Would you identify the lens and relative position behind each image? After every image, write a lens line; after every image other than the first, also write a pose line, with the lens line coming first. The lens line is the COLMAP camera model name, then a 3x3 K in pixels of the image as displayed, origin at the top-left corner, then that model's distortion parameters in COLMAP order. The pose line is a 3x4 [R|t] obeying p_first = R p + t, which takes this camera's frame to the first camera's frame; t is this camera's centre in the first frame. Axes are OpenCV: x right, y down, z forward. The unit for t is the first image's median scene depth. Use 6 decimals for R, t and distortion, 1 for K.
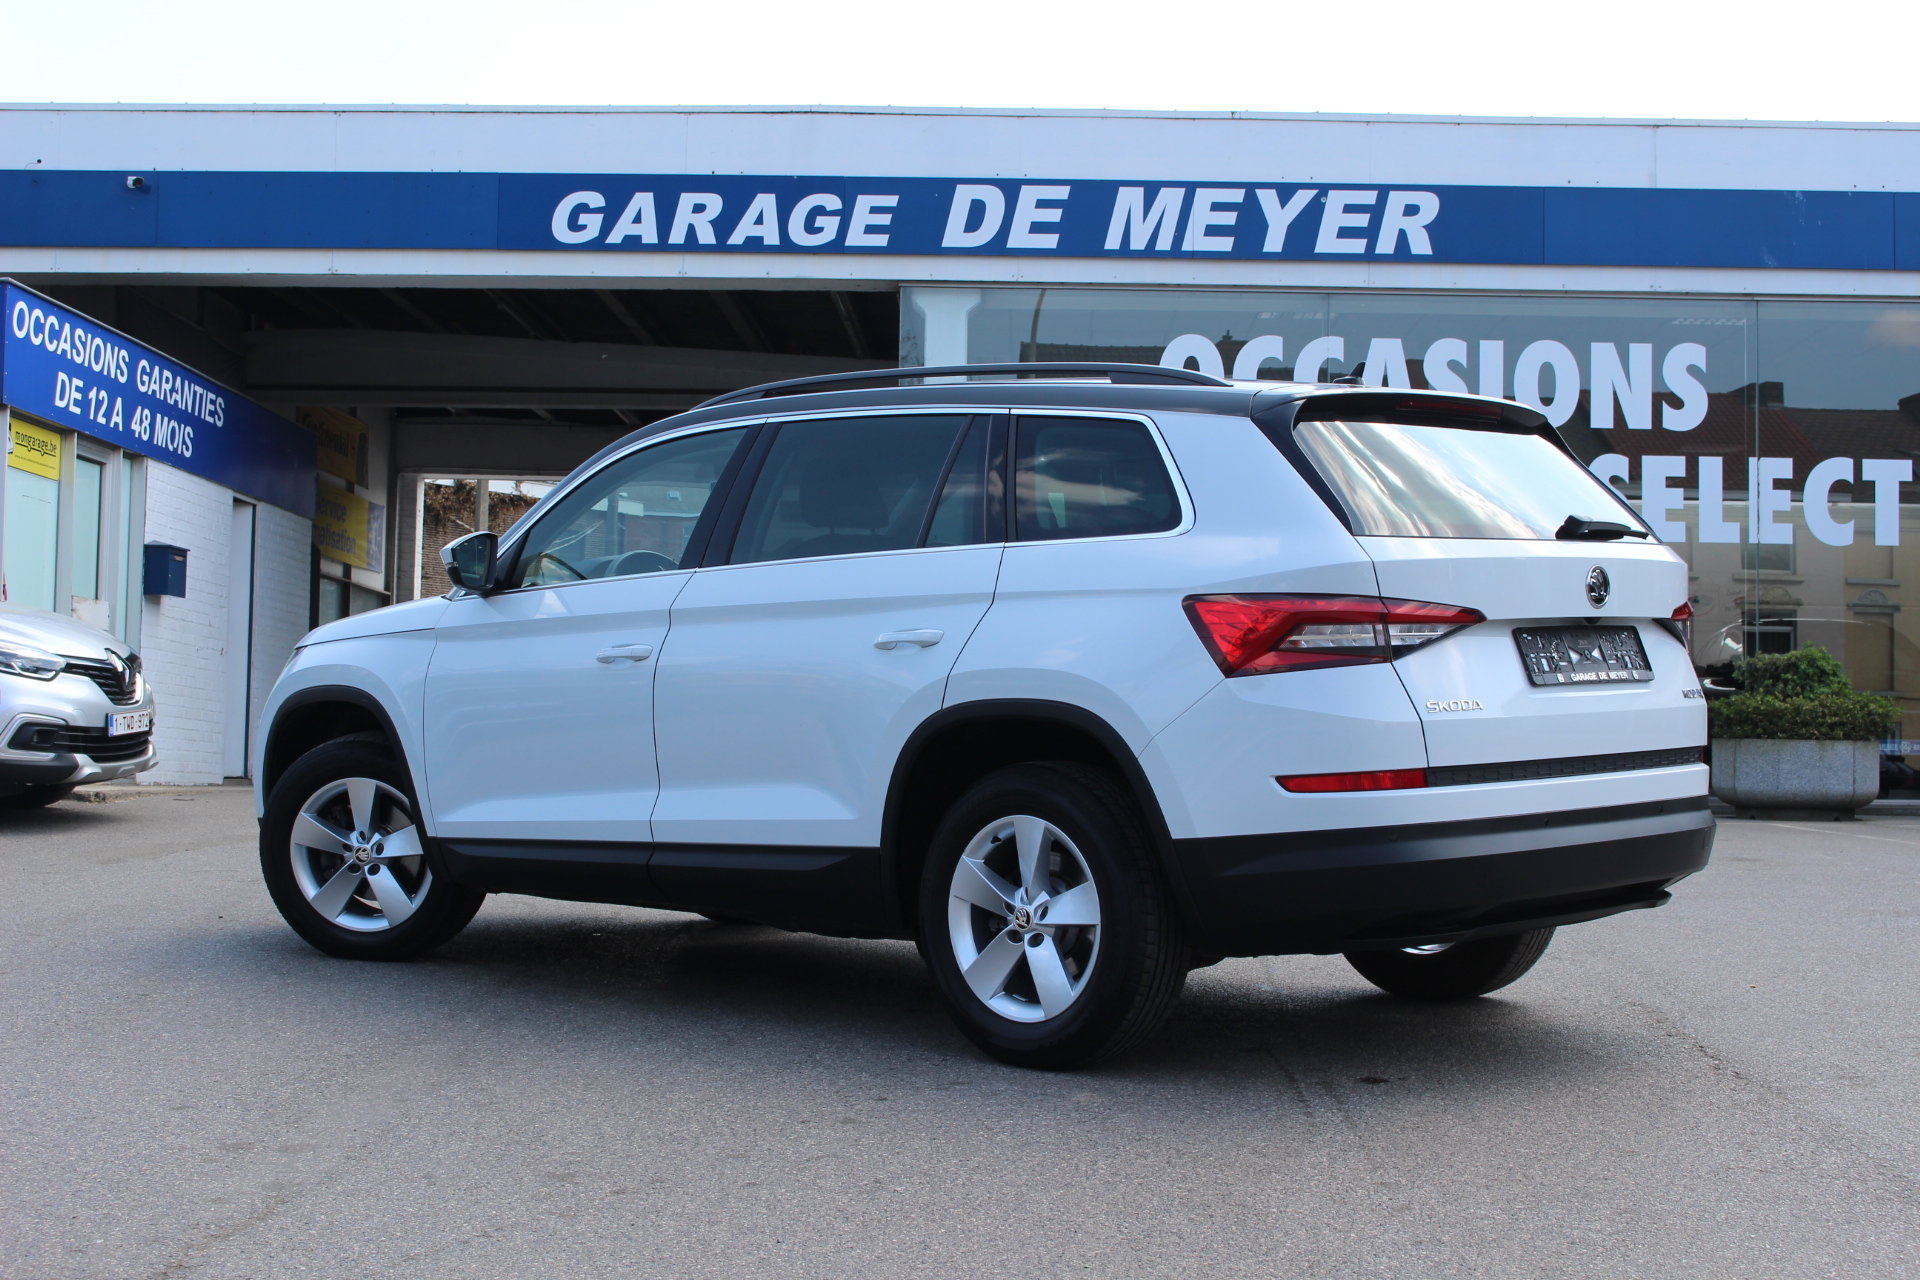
lens RADIAL K [[2530.3, 0, 960.0], [0, 2530.3, 640.0], [0, 0, 1]] dist [-0.071199, 0.011326]
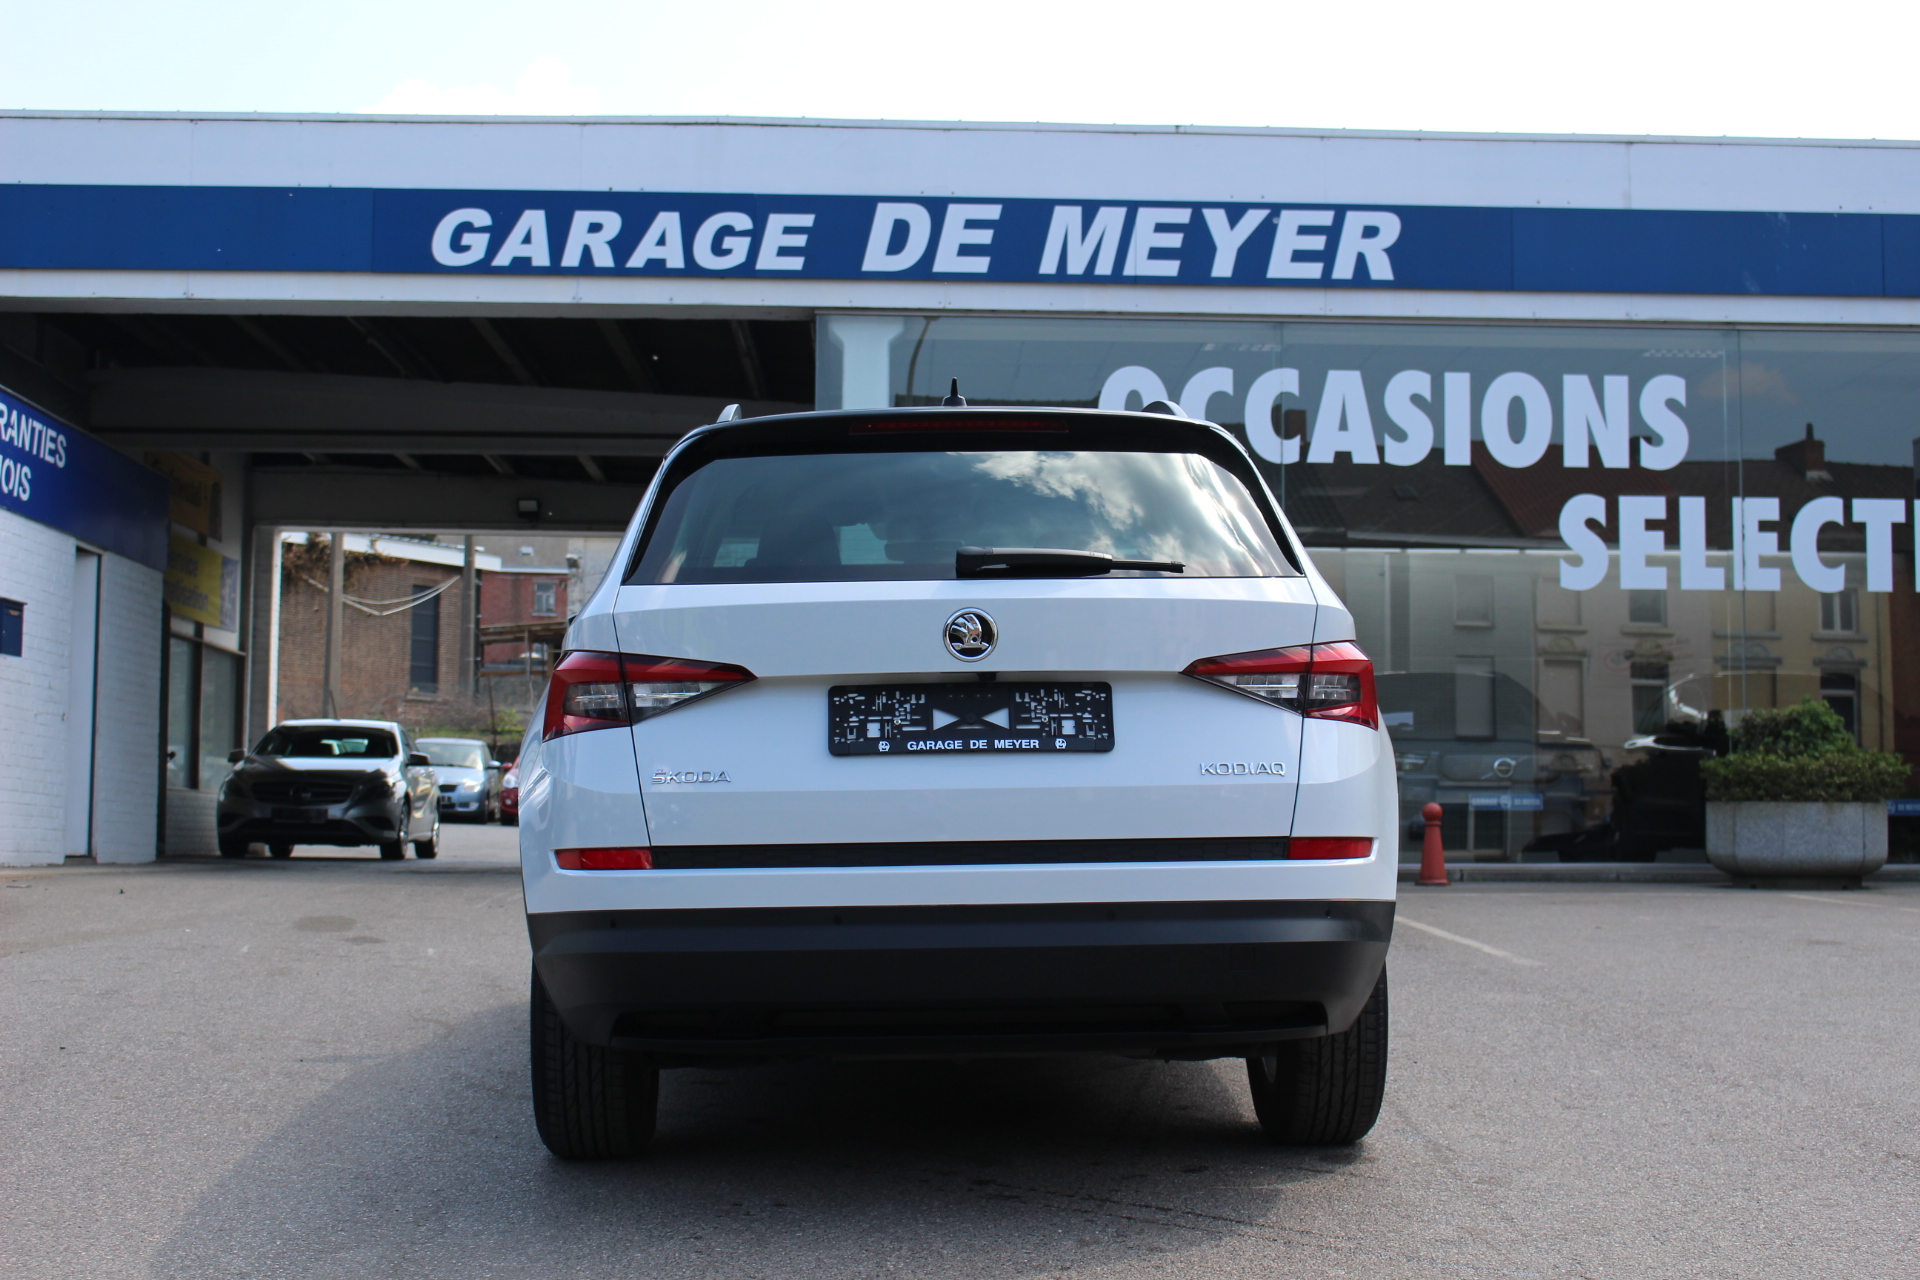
lens RADIAL K [[2530.3, 0, 960.0], [0, 2530.3, 640.0], [0, 0, 1]] dist [-0.071199, 0.011326]
pose [[0.998289, -0.004761, 0.058274, -0.025884], [0.006151, 0.999700, -0.023704, 0.000232], [-0.058143, 0.024022, 0.998019, 0.087407]]
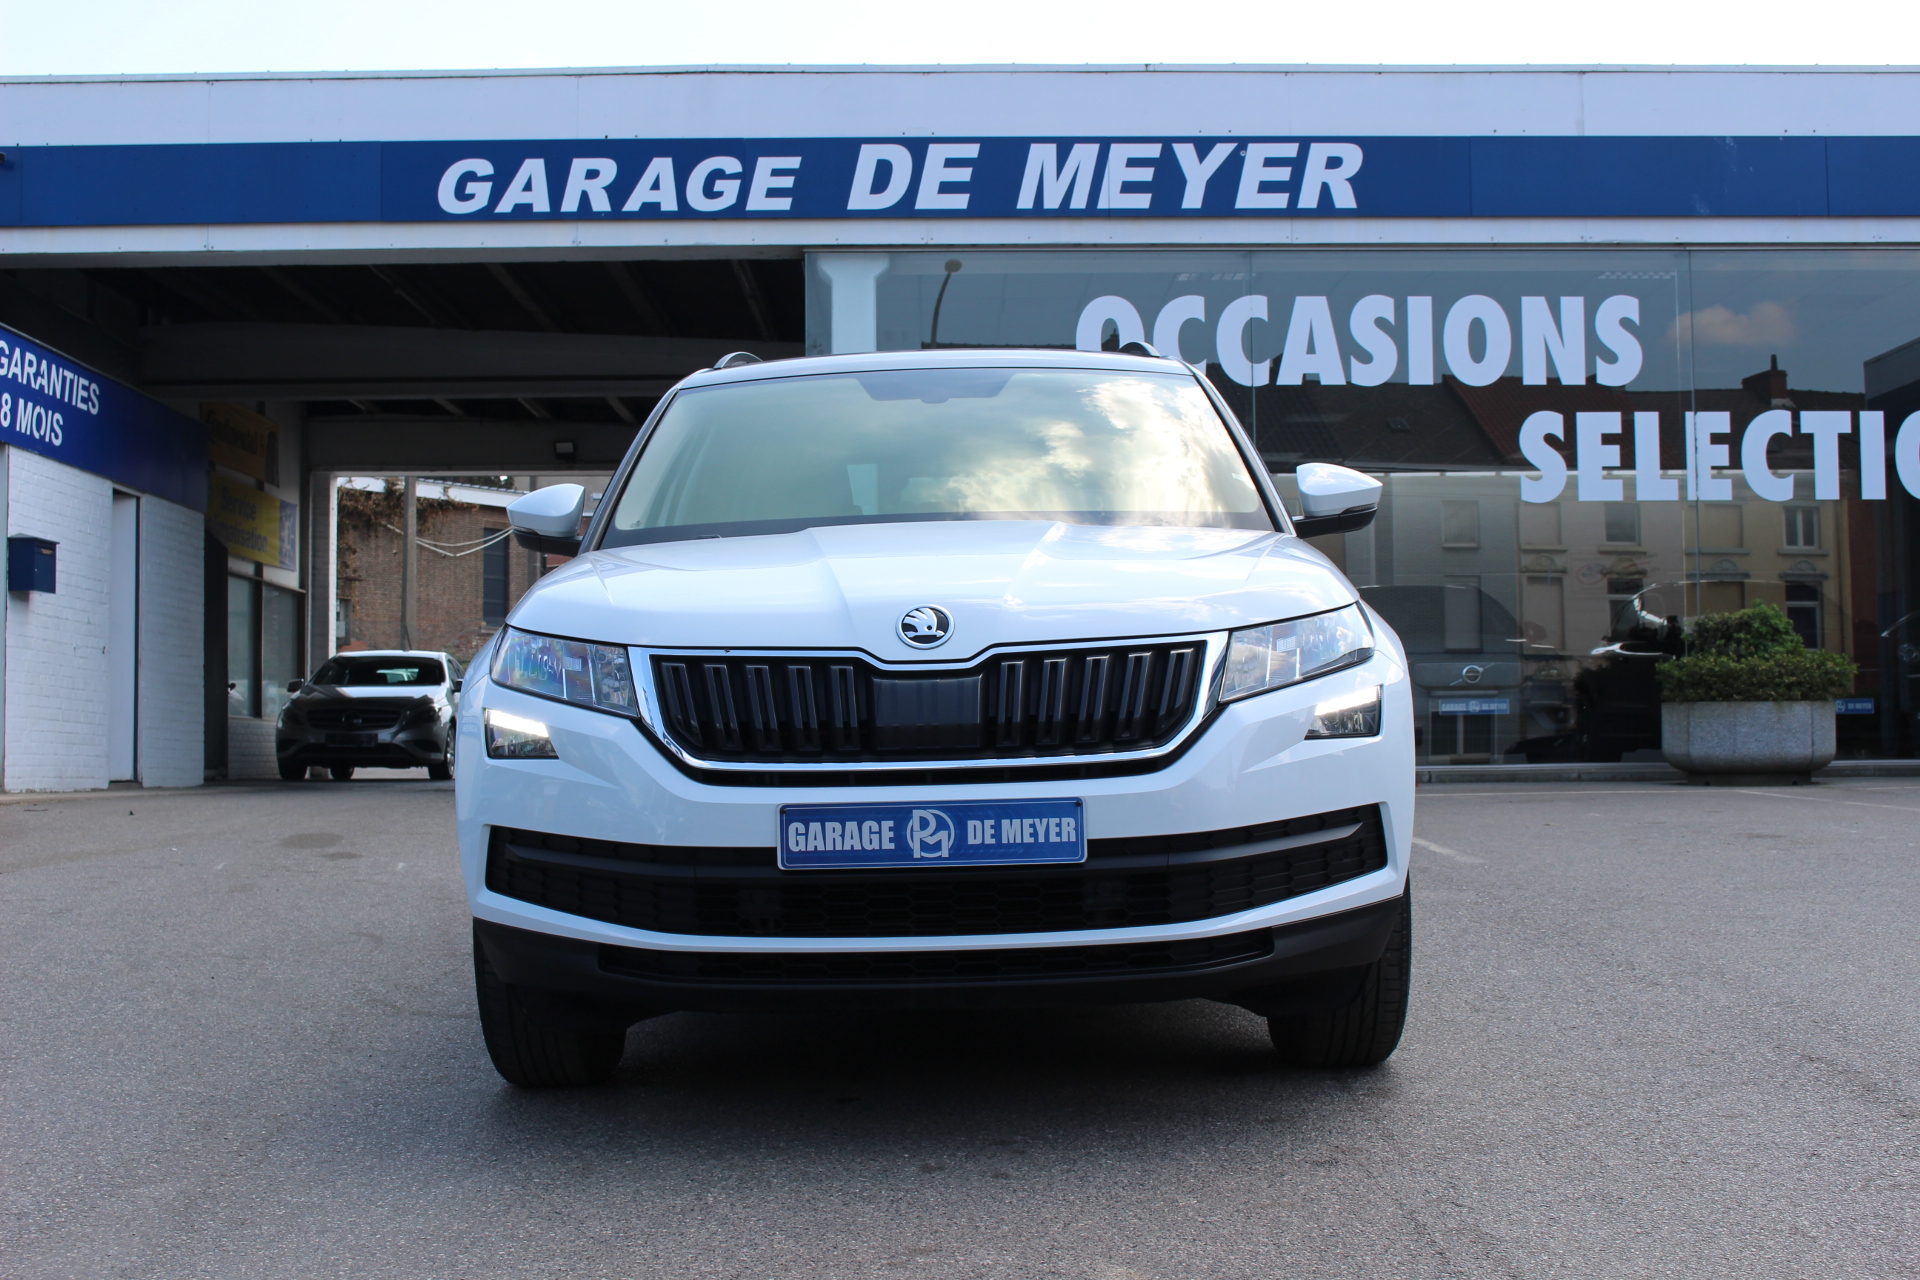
lens RADIAL K [[2313.1, 0, 960.0], [0, 2313.1, 640.0], [0, 0, 1]] dist [-0.087155, 0.006951]
pose [[0.998917, -0.023955, 0.039887, -0.003312], [0.023765, 0.999704, 0.005232, 0.004048], [-0.040000, -0.004279, 0.999191, 0.124547]]
